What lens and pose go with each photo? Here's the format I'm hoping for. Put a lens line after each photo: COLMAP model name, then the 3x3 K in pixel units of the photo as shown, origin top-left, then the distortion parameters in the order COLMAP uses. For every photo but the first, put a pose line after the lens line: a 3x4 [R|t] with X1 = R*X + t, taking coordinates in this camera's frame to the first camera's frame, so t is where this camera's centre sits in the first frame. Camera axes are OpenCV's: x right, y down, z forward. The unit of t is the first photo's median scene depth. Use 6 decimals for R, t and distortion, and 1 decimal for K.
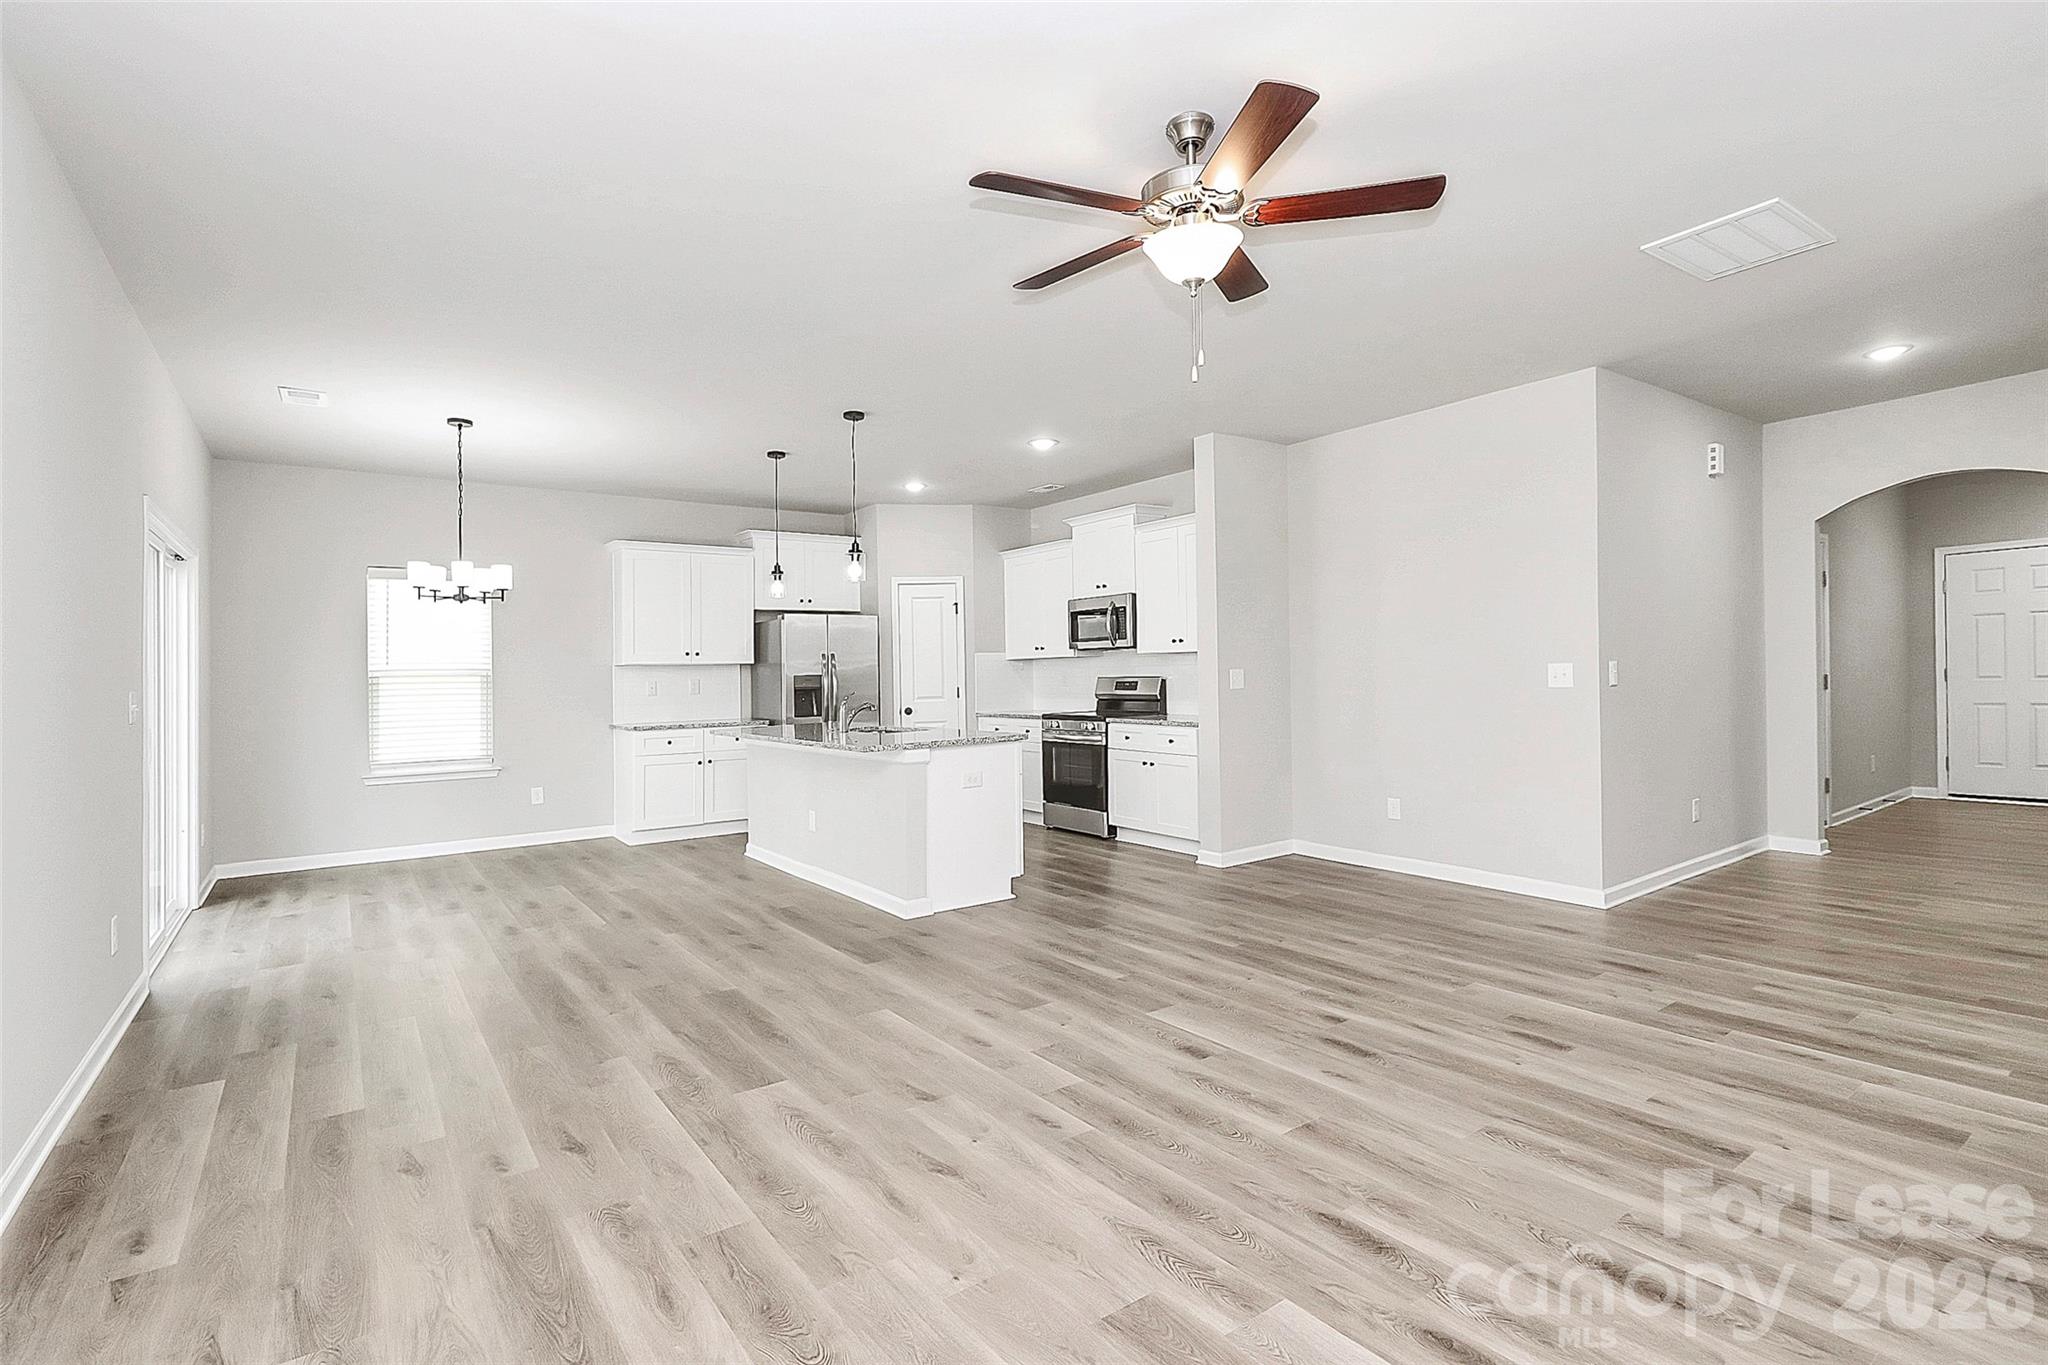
lens RADIAL K [[970.3, 0, 1016.3], [0, 970.3, 660.7], [0, 0, 1]] dist [0.004713, -0.007507]
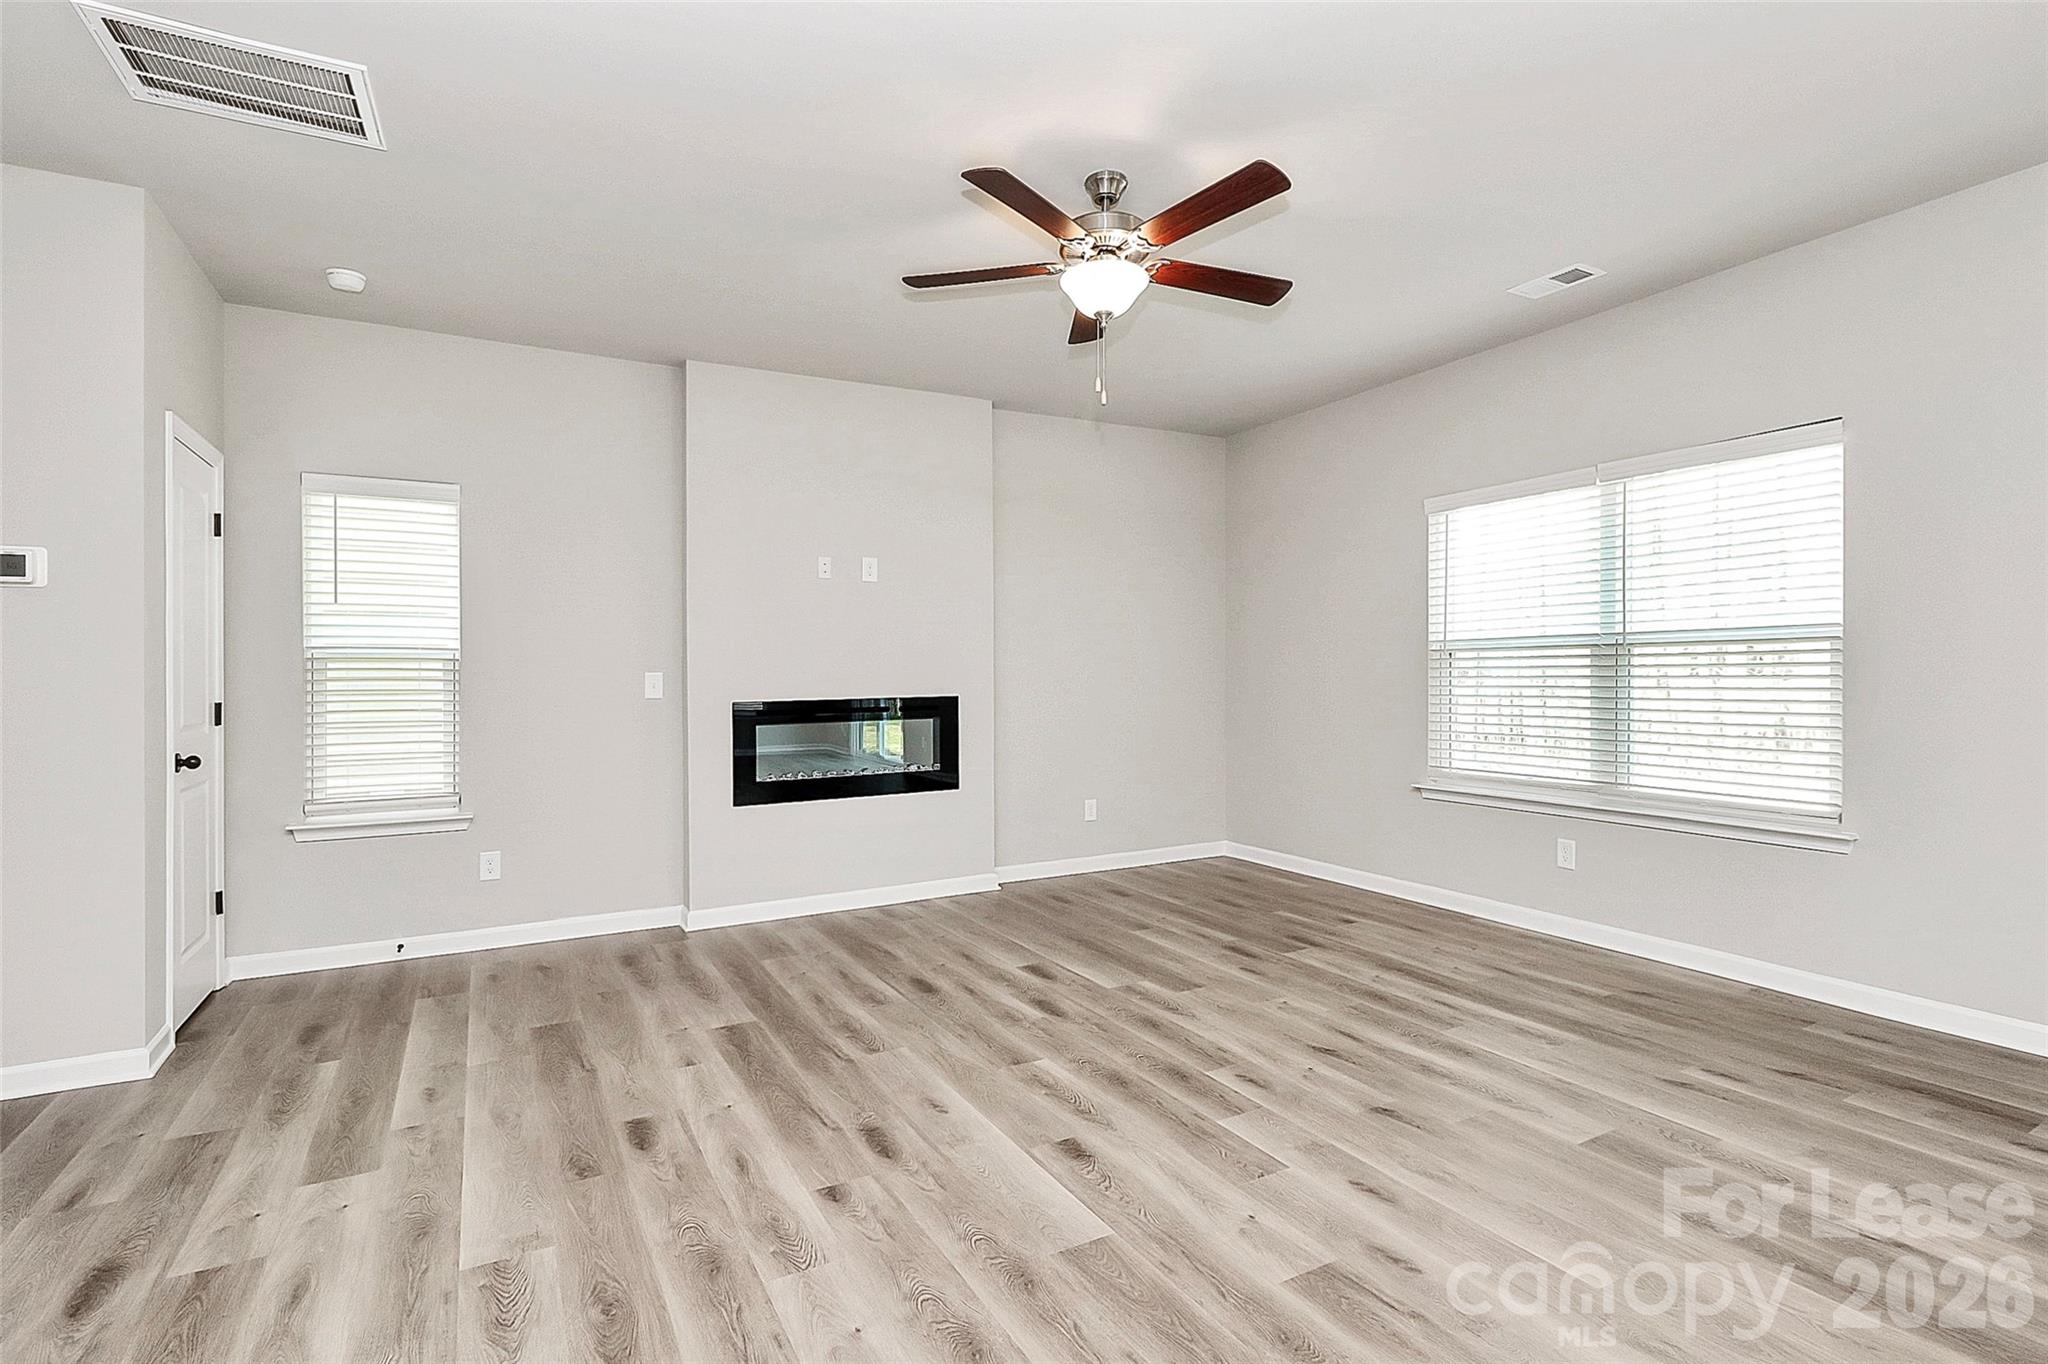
lens RADIAL K [[970.3, 0, 1014.1], [0, 970.3, 666.9], [0, 0, 1]] dist [0.004713, -0.007507]
pose [[-0.992062, 0.026998, 0.122817, 0.091806], [0.024726, 0.999495, -0.019984, 0.020639], [-0.123295, -0.016788, -0.992228, 1.324782]]
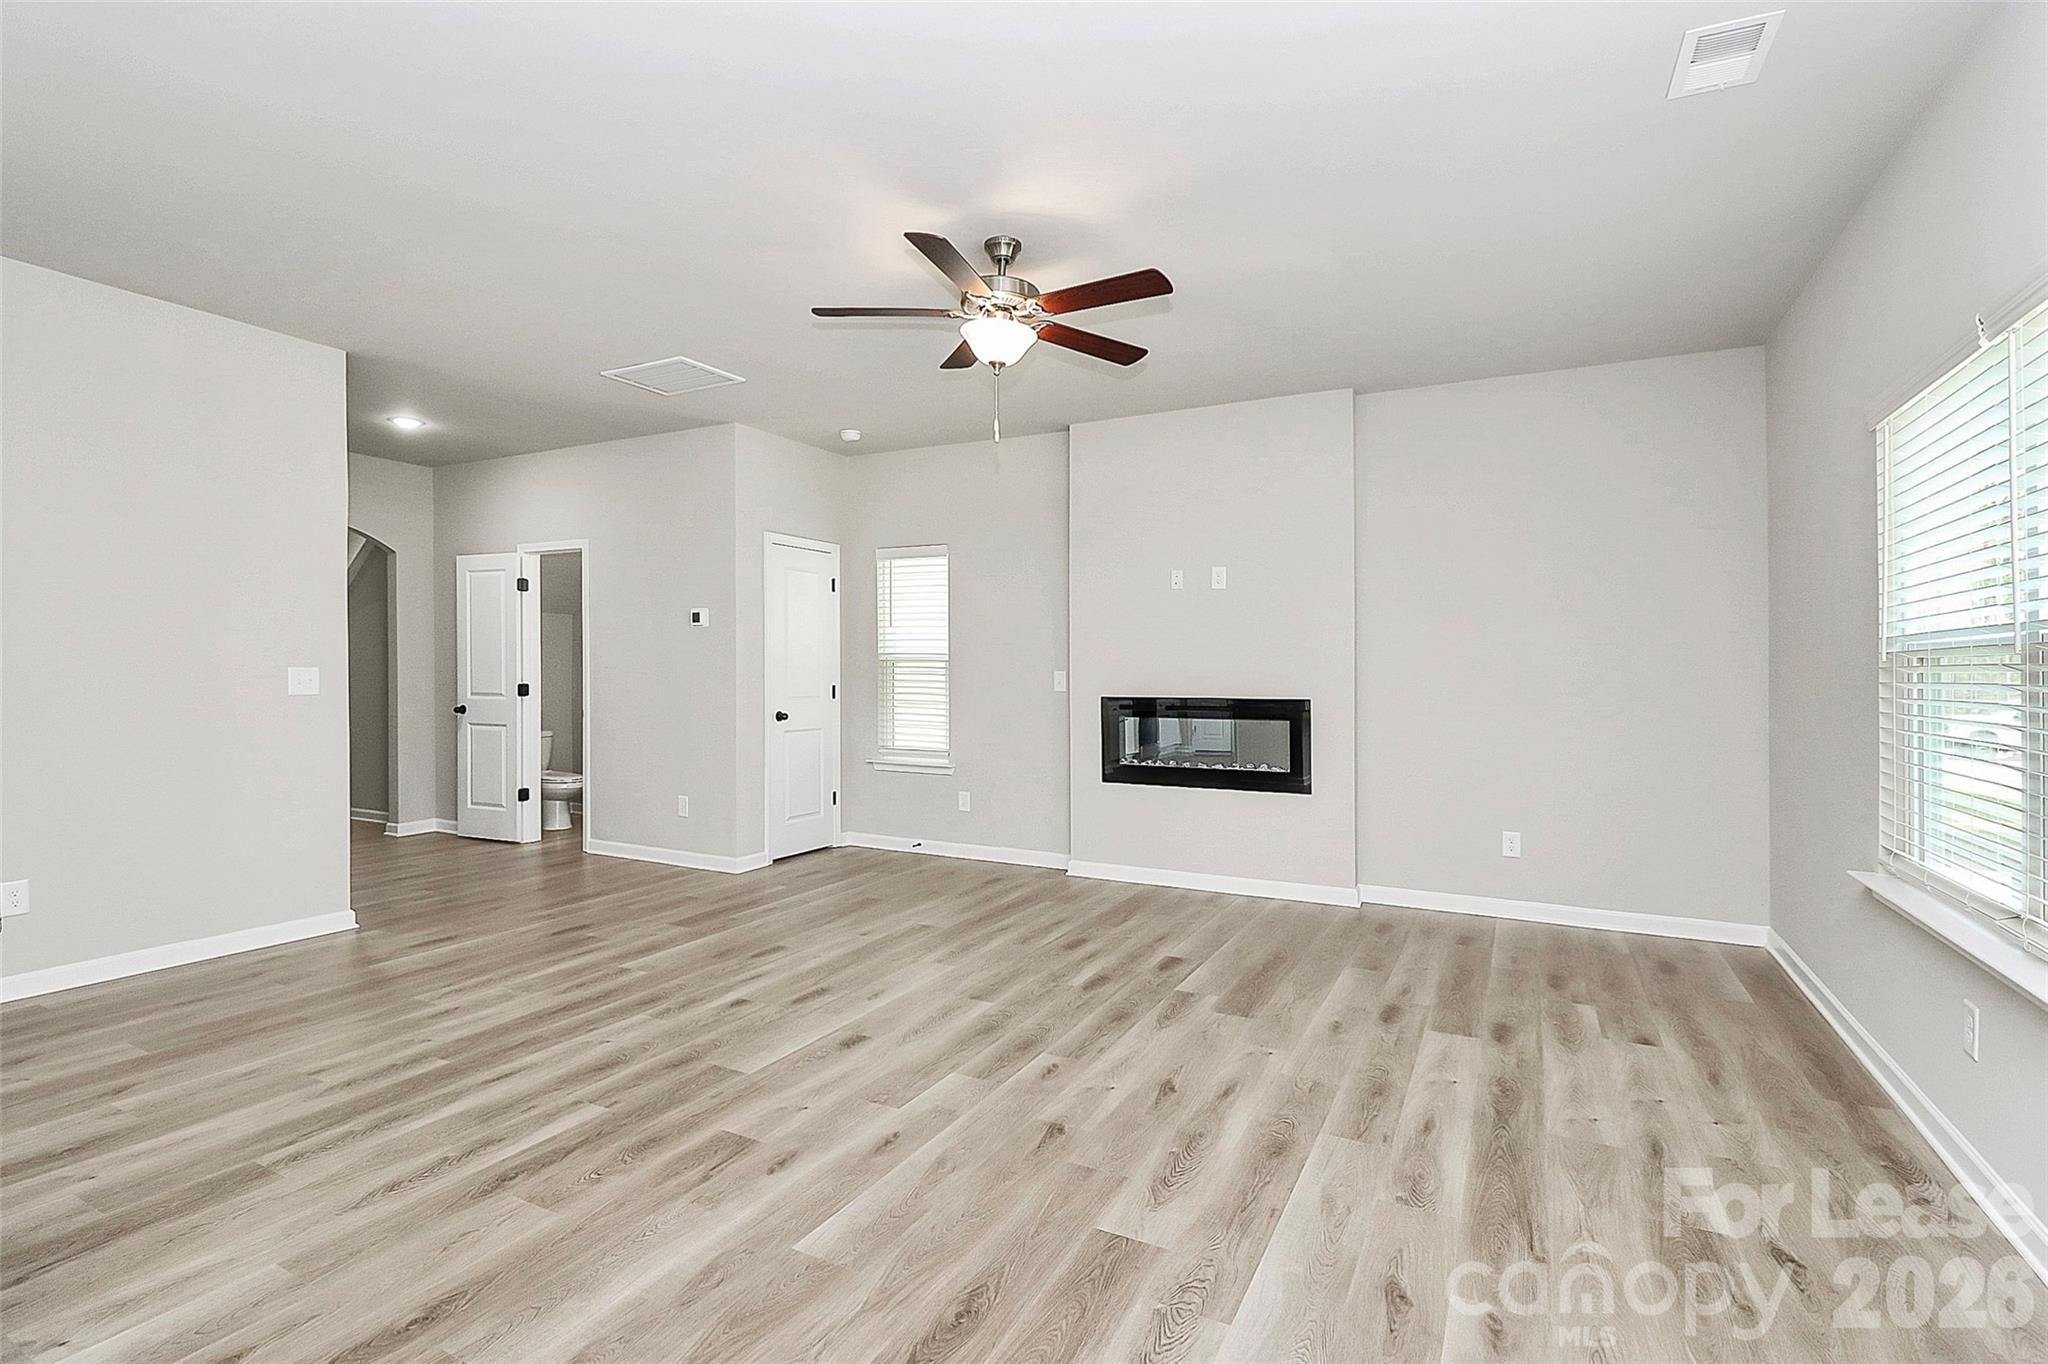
lens RADIAL K [[970.3, 0, 1028.6], [0, 970.3, 649.5], [0, 0, 1]] dist [0.004713, -0.007507]
pose [[-0.454801, 0.034622, 0.889920, -0.608819], [-0.008136, 0.999041, -0.043025, 0.024933], [-0.890556, -0.026808, -0.454083, 0.969741]]
